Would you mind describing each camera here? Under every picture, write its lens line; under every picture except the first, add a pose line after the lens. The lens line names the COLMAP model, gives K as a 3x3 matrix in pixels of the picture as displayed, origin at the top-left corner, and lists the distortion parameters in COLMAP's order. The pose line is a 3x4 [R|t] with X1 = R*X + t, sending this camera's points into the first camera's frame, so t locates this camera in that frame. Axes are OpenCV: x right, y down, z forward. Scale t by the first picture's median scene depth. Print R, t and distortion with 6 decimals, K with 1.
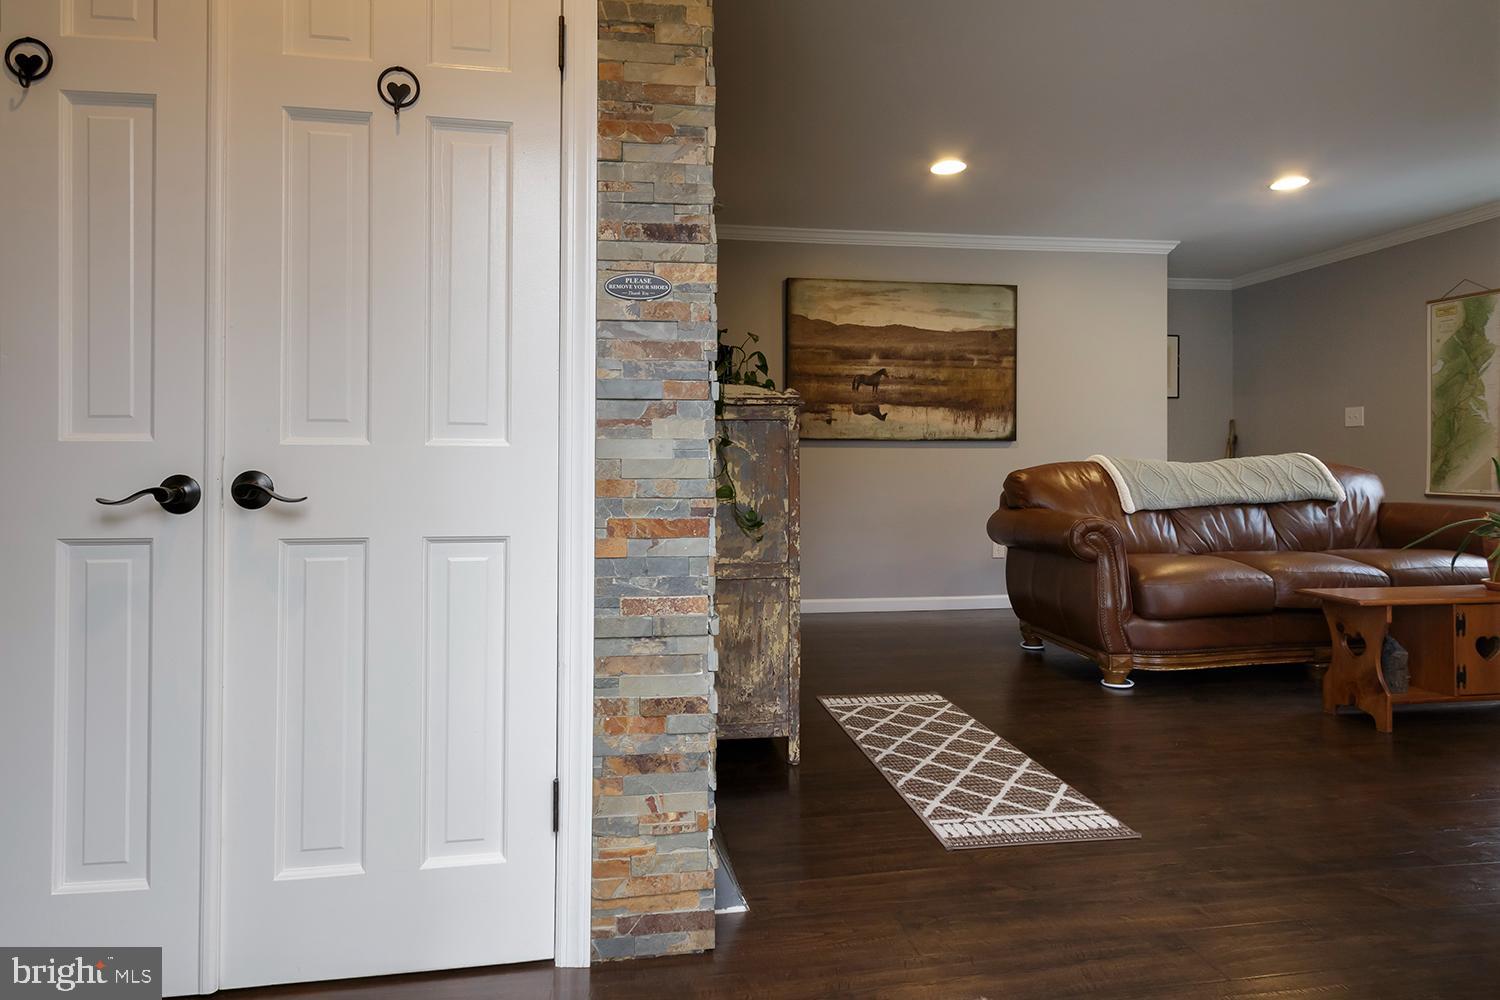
lens RADIAL K [[796.6, 0, 742.5], [0, 796.6, 462.9], [0, 0, 1]] dist [0.028145, -0.009414]
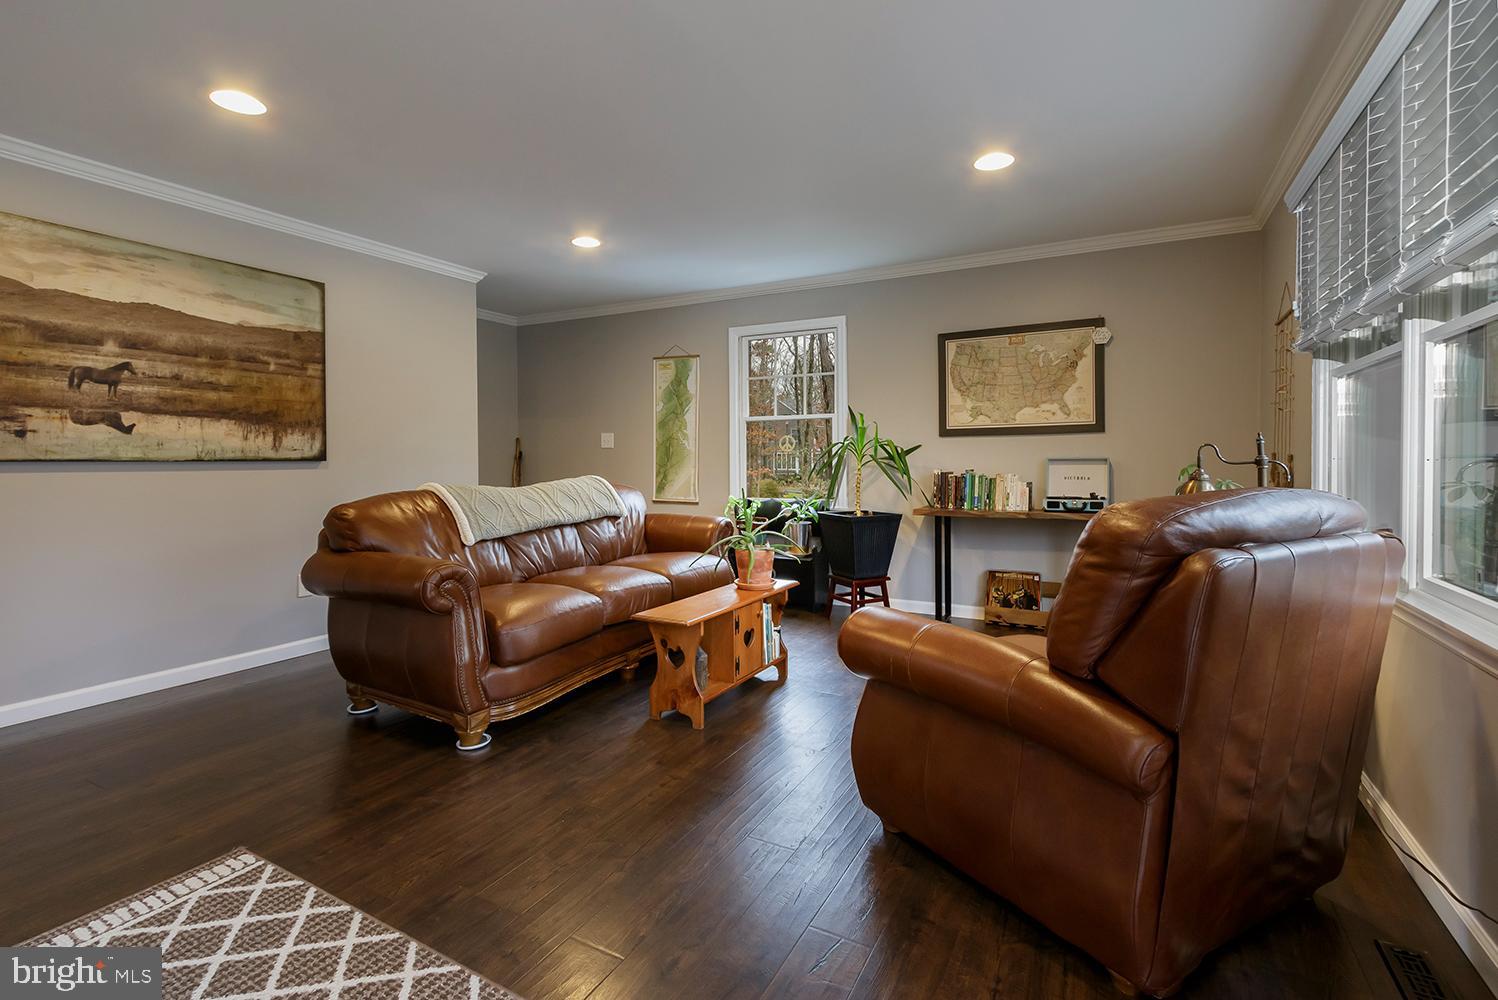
lens RADIAL K [[706.6, 0, 744.0], [0, 706.6, 479.7], [0, 0, 1]] dist [0.019101, -0.008027]
pose [[0.627535, -0.017610, 0.778389, 0.026893], [0.000159, 0.999747, 0.022490, -0.030730], [-0.778588, -0.013990, 0.627379, 0.188471]]
